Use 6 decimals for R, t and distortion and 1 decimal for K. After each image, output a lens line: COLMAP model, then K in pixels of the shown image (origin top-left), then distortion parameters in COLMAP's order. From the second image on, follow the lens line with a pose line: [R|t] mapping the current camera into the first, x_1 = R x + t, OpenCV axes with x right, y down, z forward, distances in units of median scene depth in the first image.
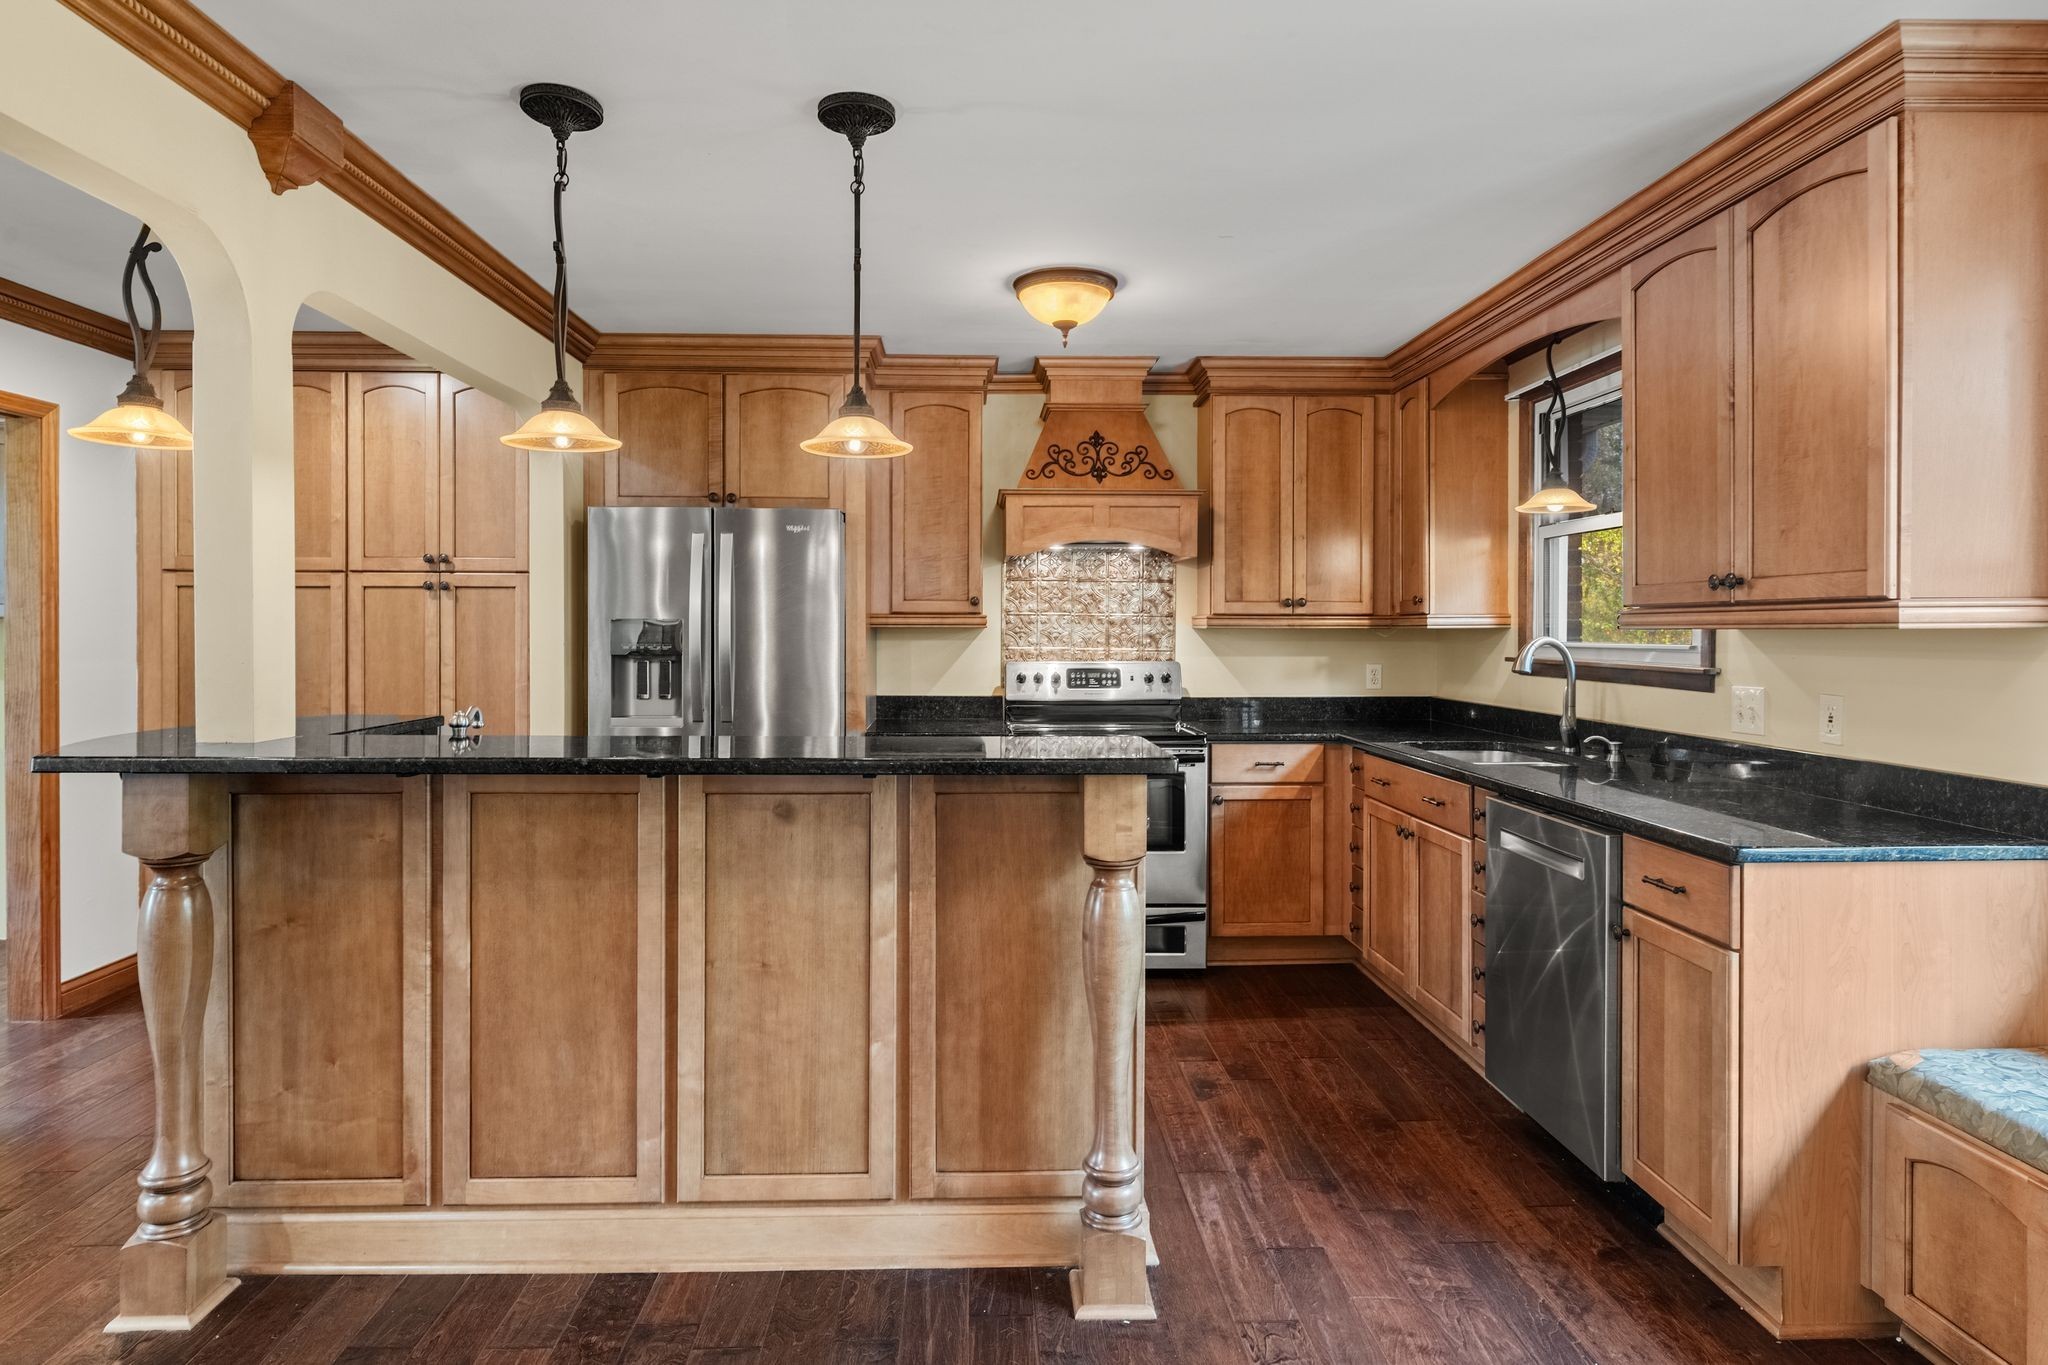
lens RADIAL K [[1154.2, 0, 1010.3], [0, 1154.2, 647.8], [0, 0, 1]] dist [-0.003072, -0.000513]
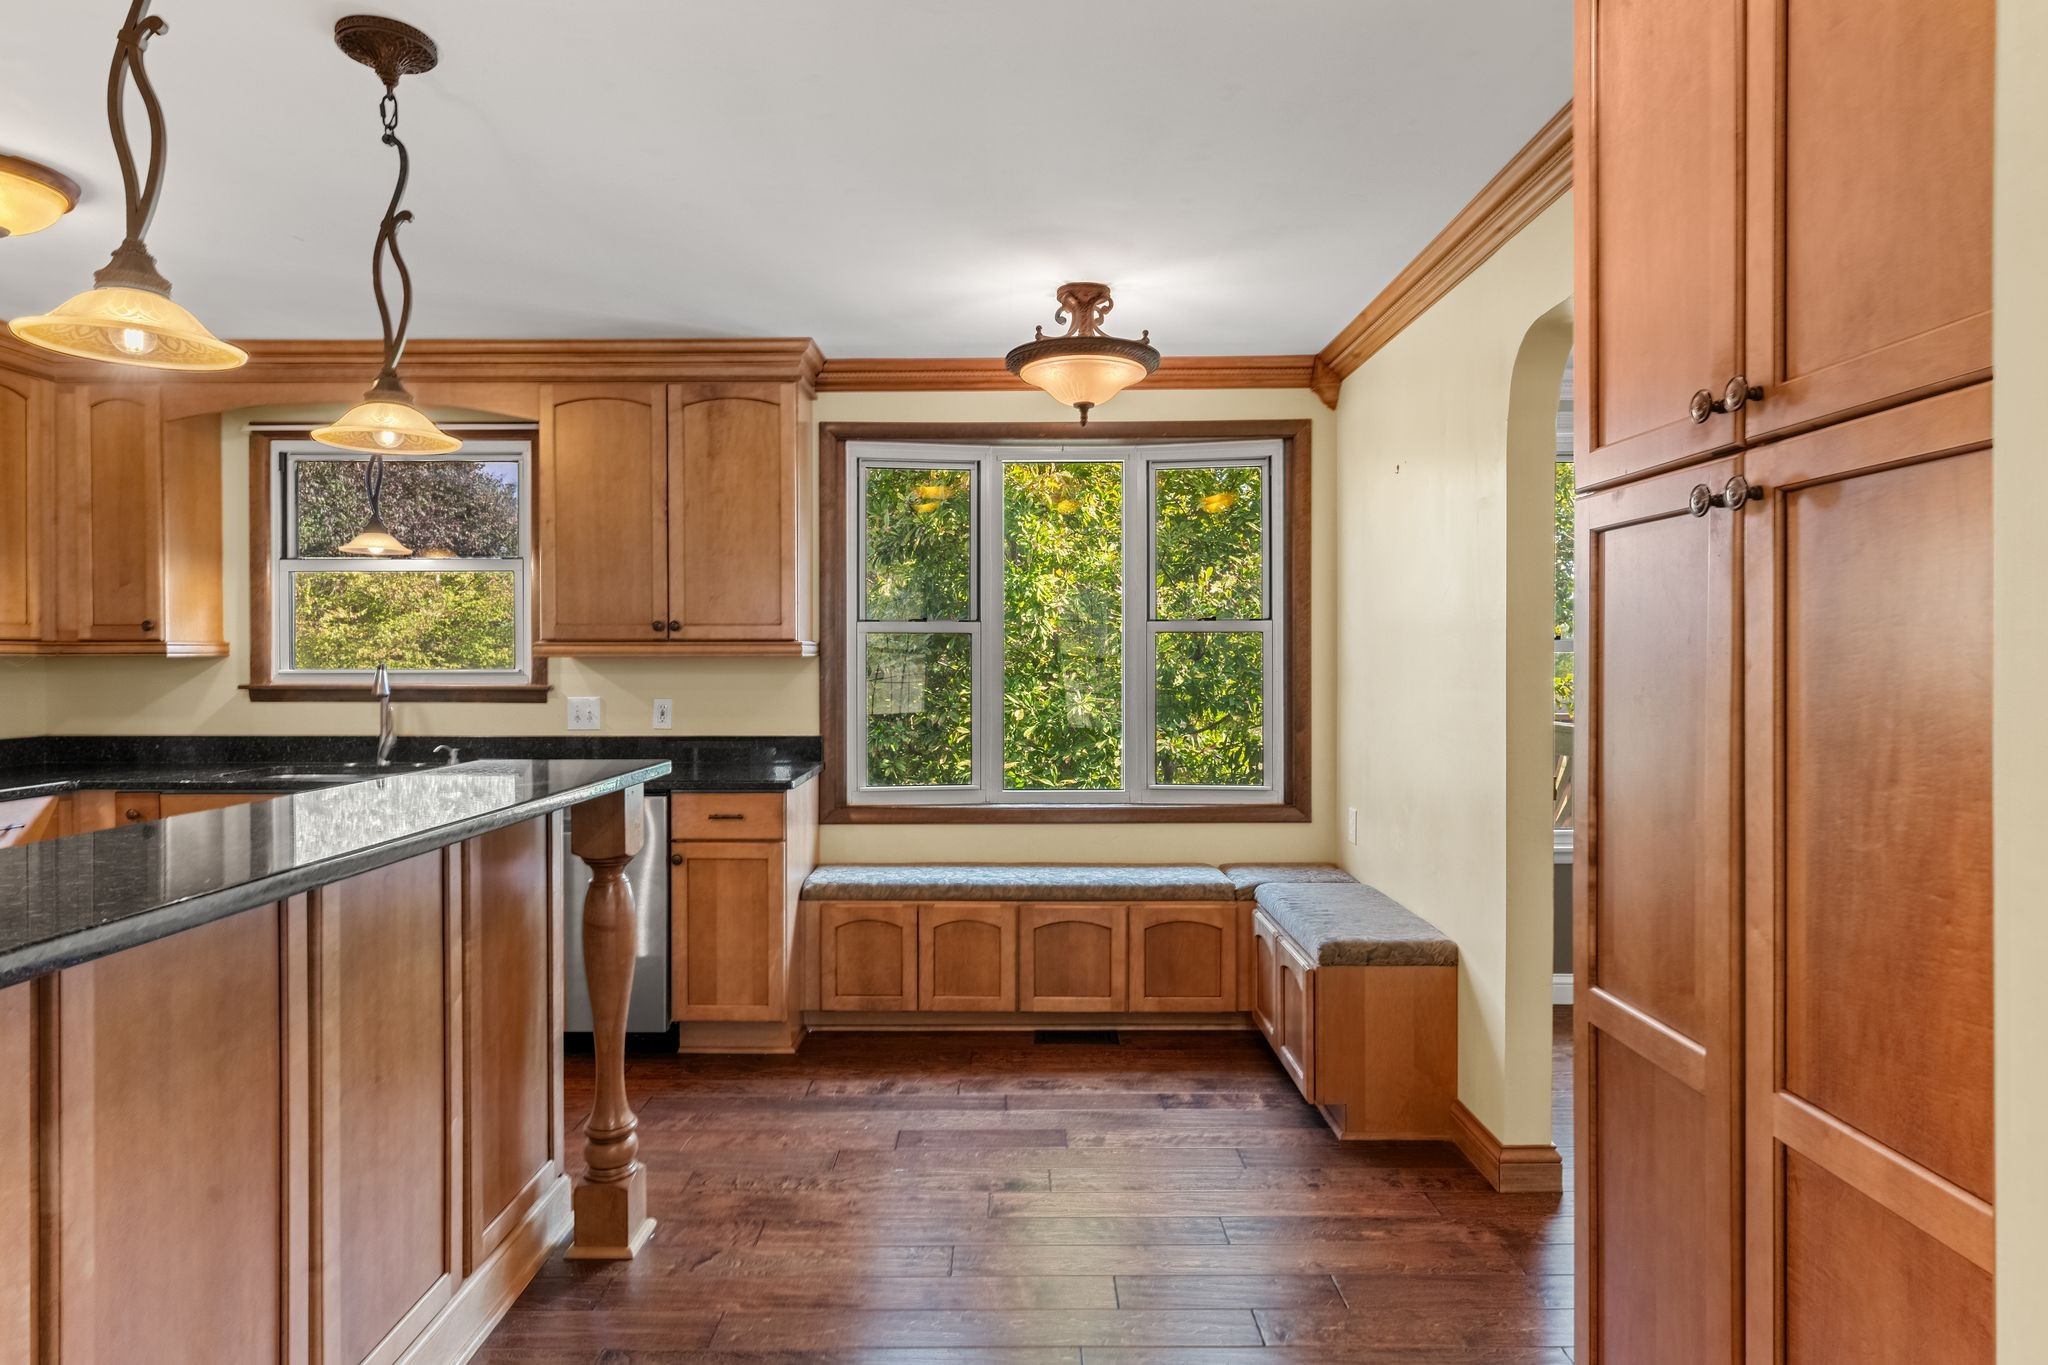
lens RADIAL K [[1157.1, 0, 1006.9], [0, 1157.1, 672.7], [0, 0, 1]] dist [-0.003811, 0.000719]
pose [[0.040557, -0.015376, 0.999059, -0.534860], [0.018353, 0.999724, 0.014641, -0.005225], [-0.999009, 0.017742, 0.040828, 0.285321]]
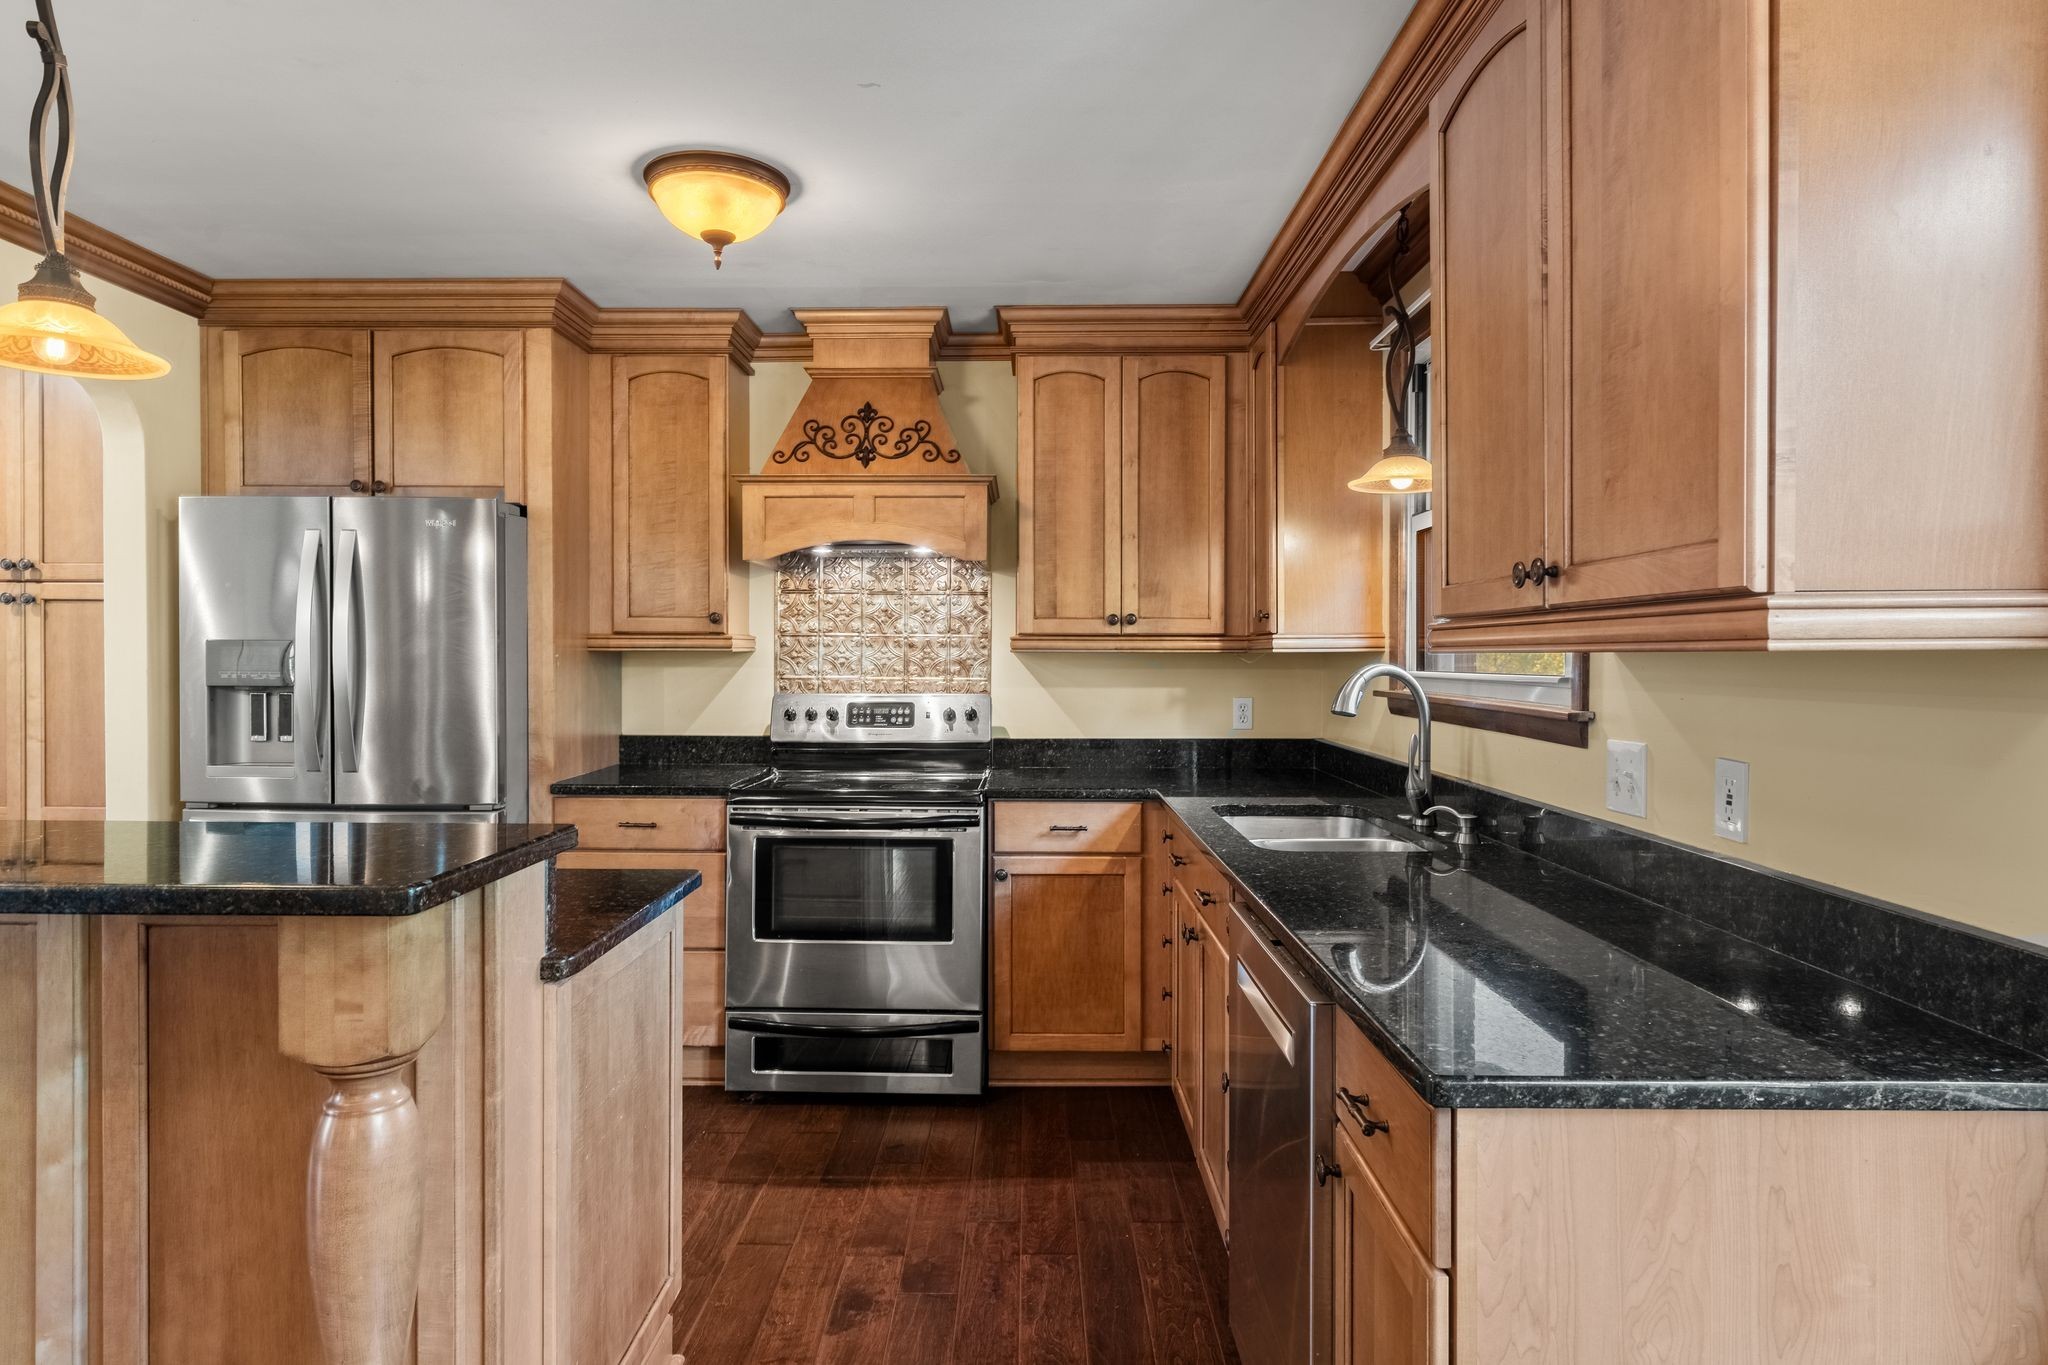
lens RADIAL K [[1157.1, 0, 1006.9], [0, 1157.1, 672.7], [0, 0, 1]] dist [-0.003811, 0.000719]
pose [[0.998824, 0.001437, -0.048457, 0.222276], [-0.001443, 0.999999, -0.000099, -0.003010], [0.048457, 0.000169, 0.998825, 0.228425]]
